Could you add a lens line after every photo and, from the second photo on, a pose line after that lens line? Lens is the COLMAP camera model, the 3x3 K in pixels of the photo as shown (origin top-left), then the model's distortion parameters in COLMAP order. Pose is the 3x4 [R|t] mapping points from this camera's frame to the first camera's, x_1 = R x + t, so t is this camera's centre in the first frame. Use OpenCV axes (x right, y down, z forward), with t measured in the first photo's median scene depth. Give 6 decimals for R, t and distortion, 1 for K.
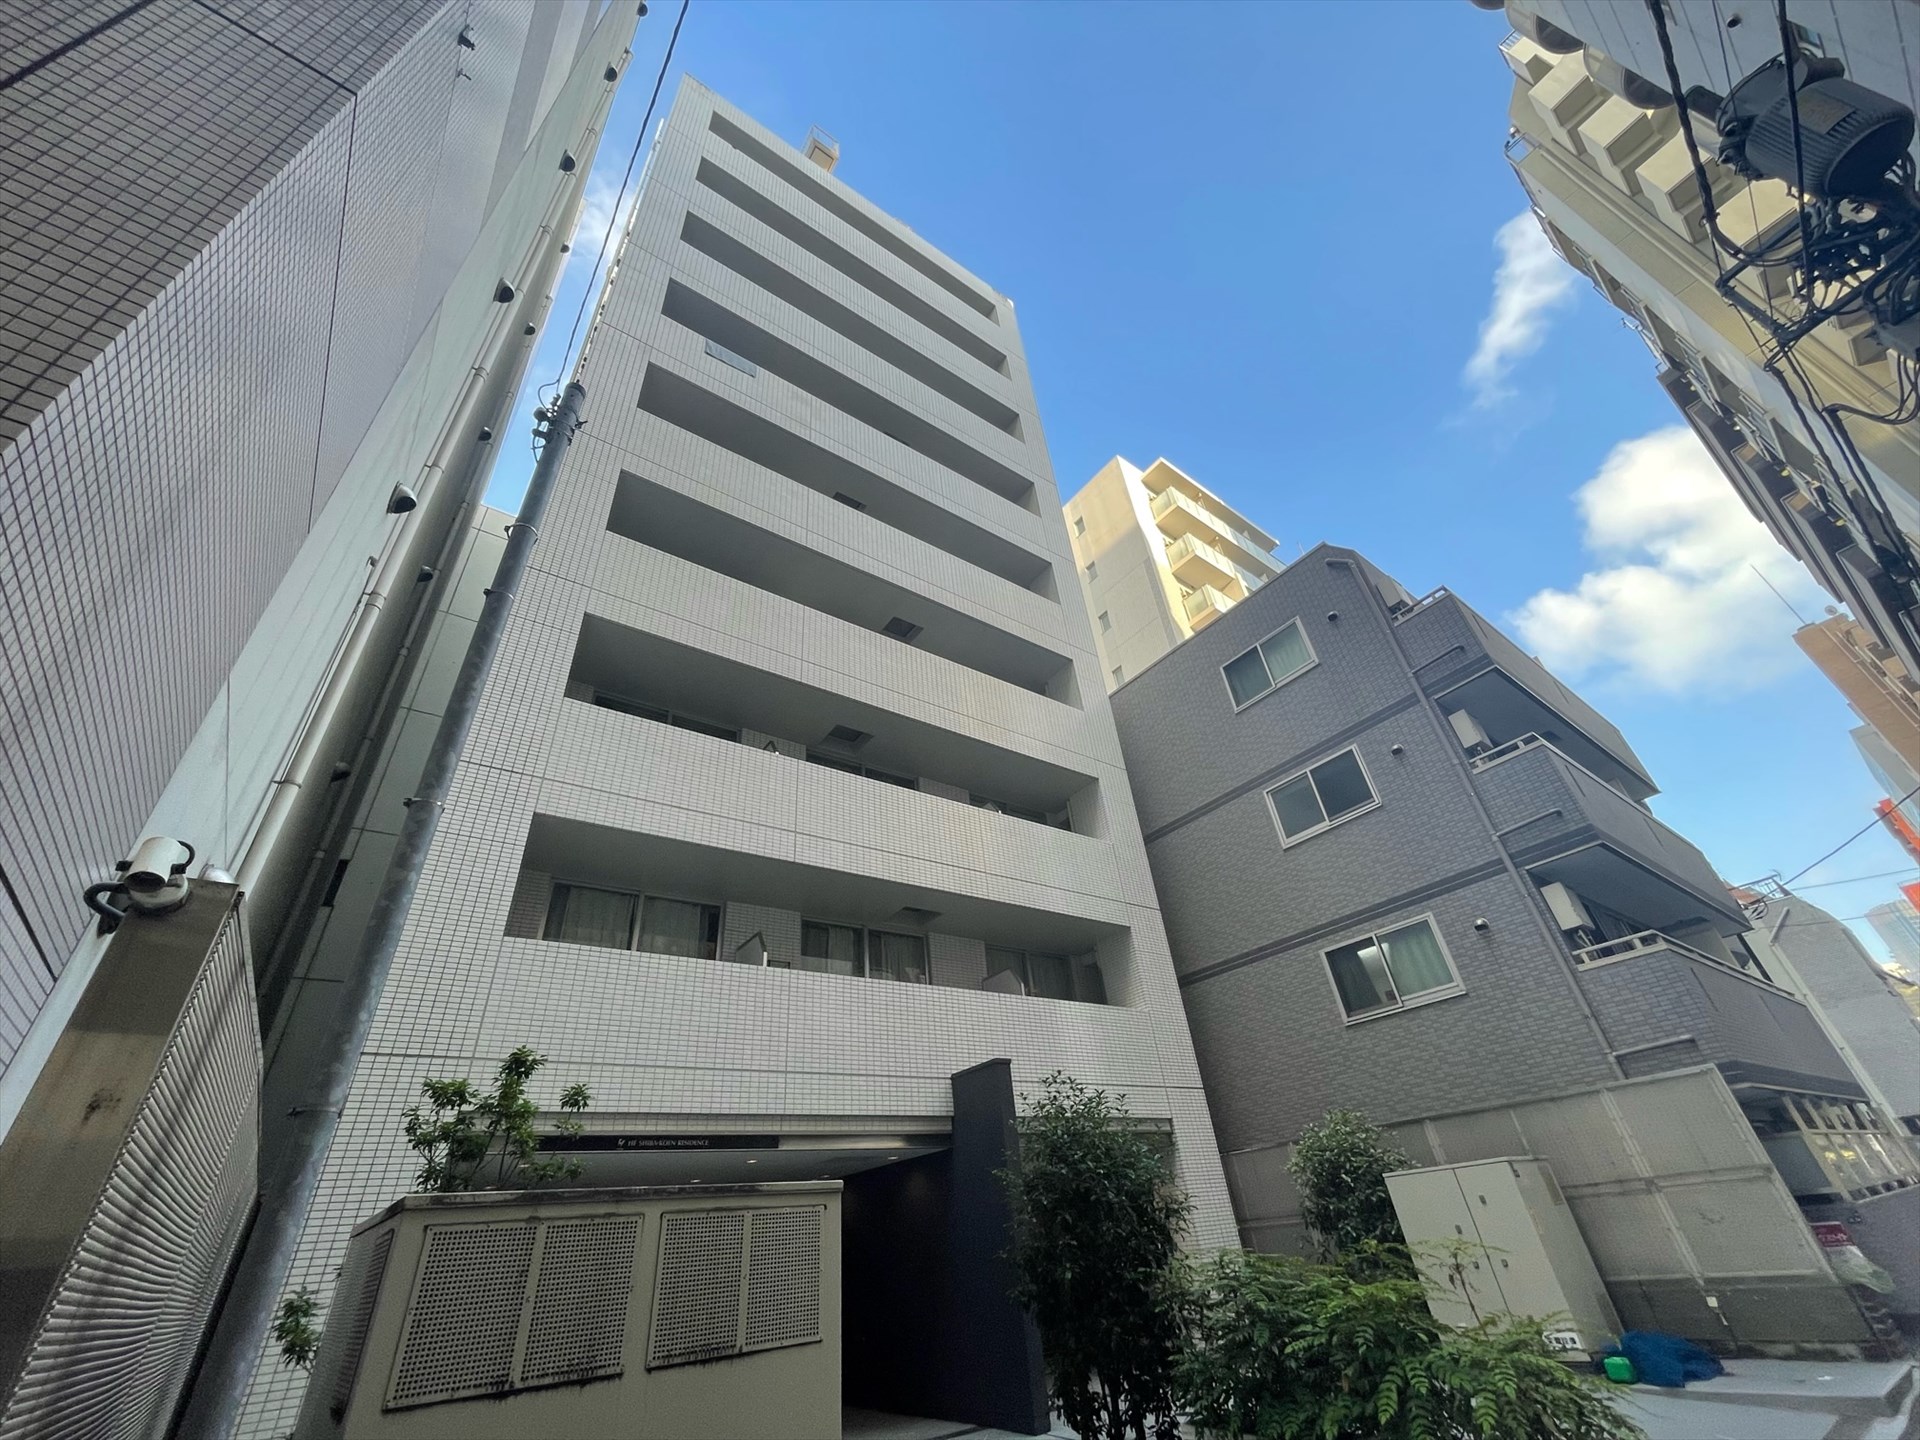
lens RADIAL K [[775.7, 0, 963.4], [0, 775.7, 718.1], [0, 0, 1]] dist [-0.000280, -0.000087]
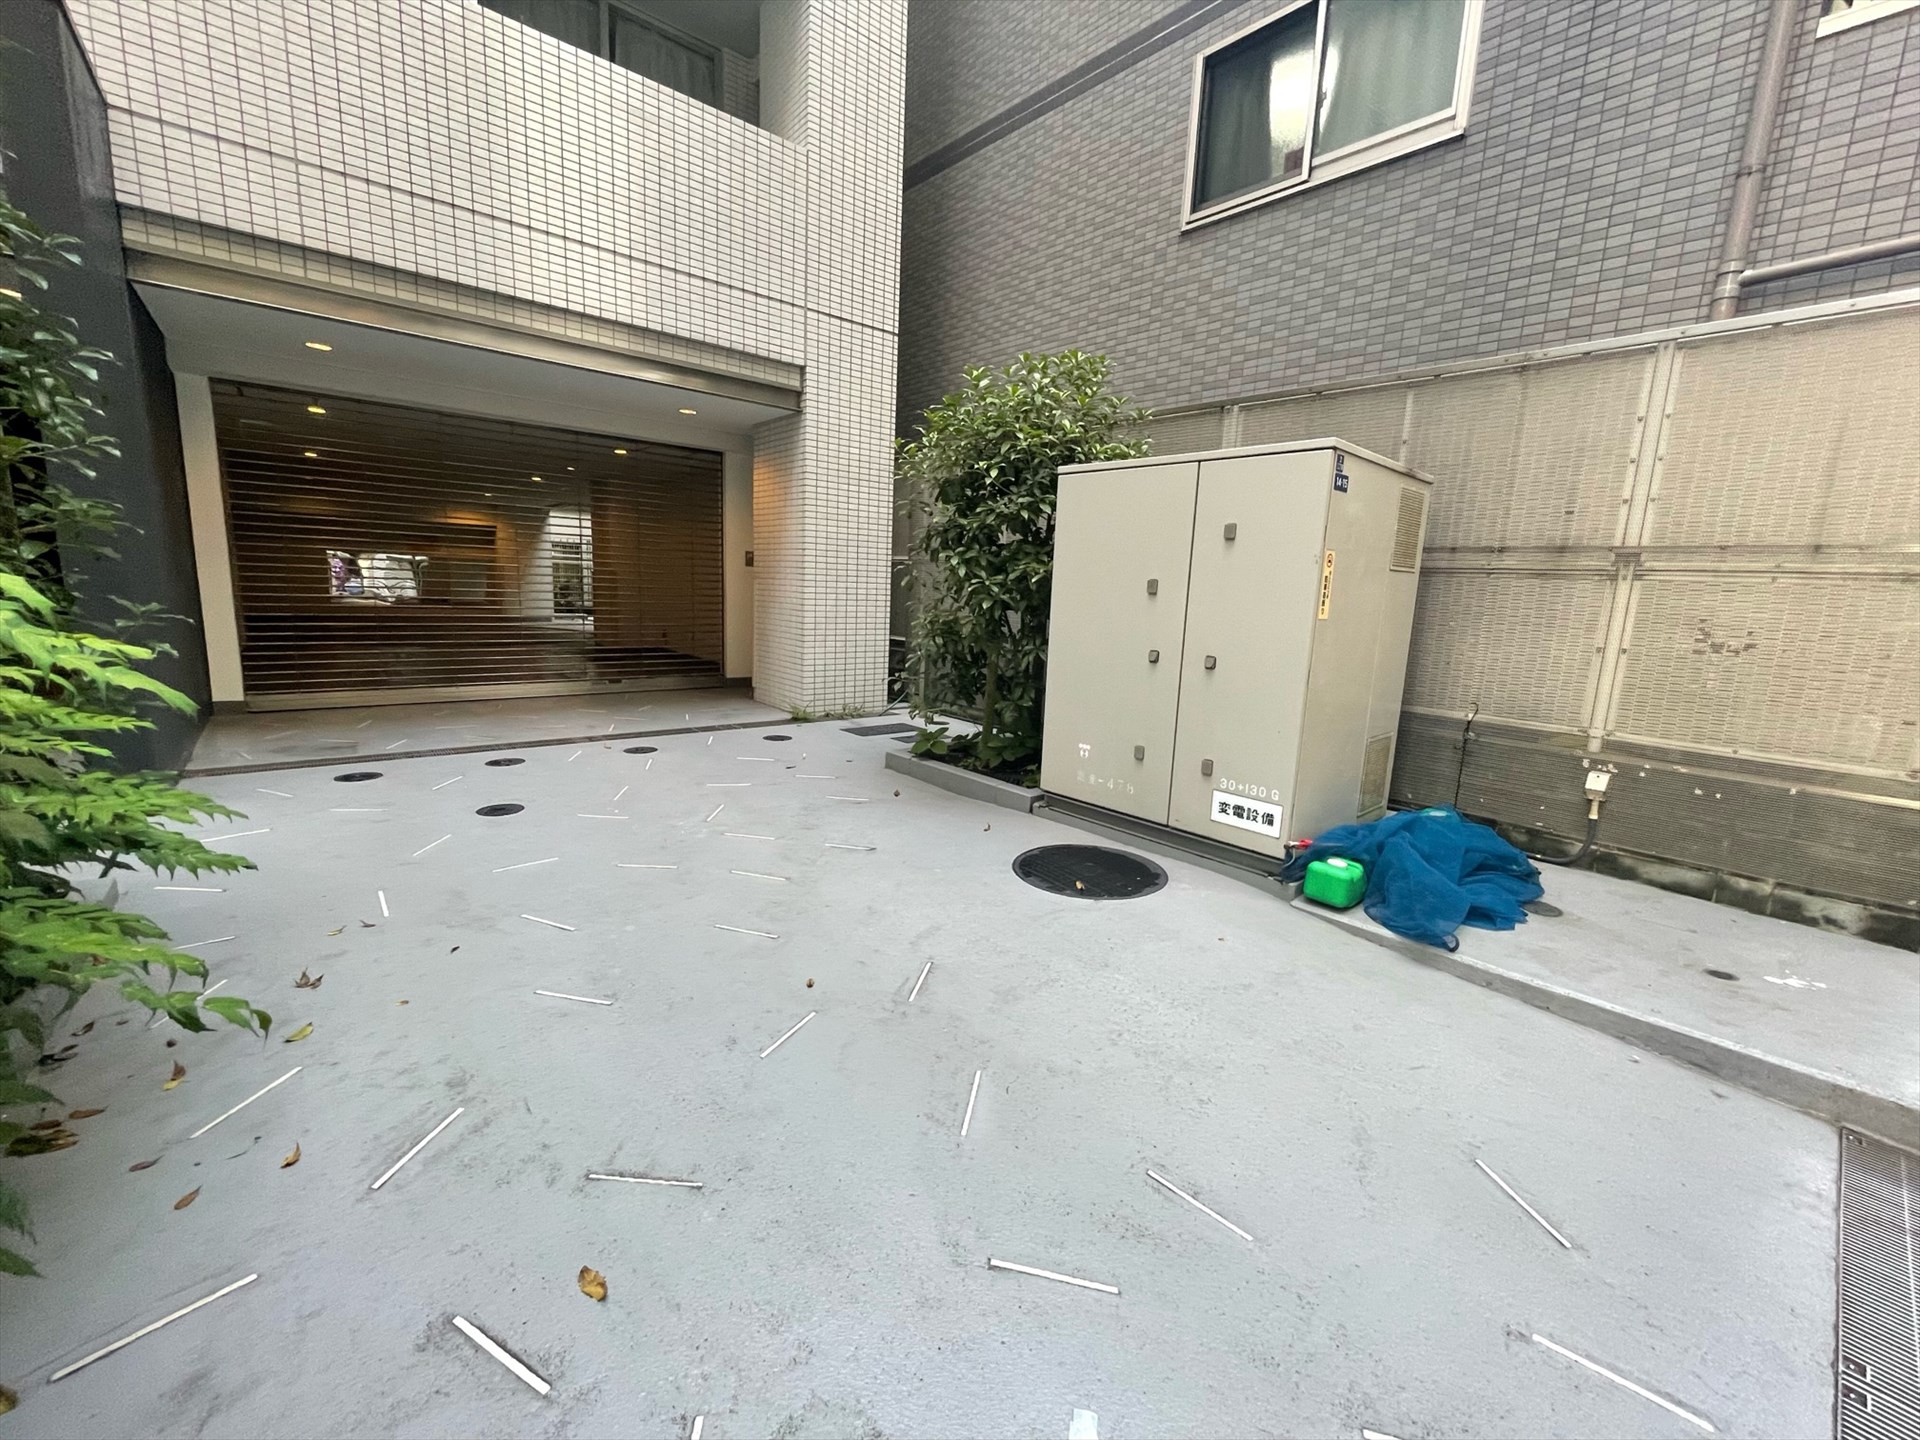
lens RADIAL K [[775.7, 0, 963.4], [0, 775.7, 718.1], [0, 0, 1]] dist [-0.000280, -0.000087]
pose [[0.988459, 0.113970, 0.099800, 0.500937], [-0.151252, 0.705579, 0.692301, 0.429126], [0.008484, -0.699406, 0.714674, 0.642287]]
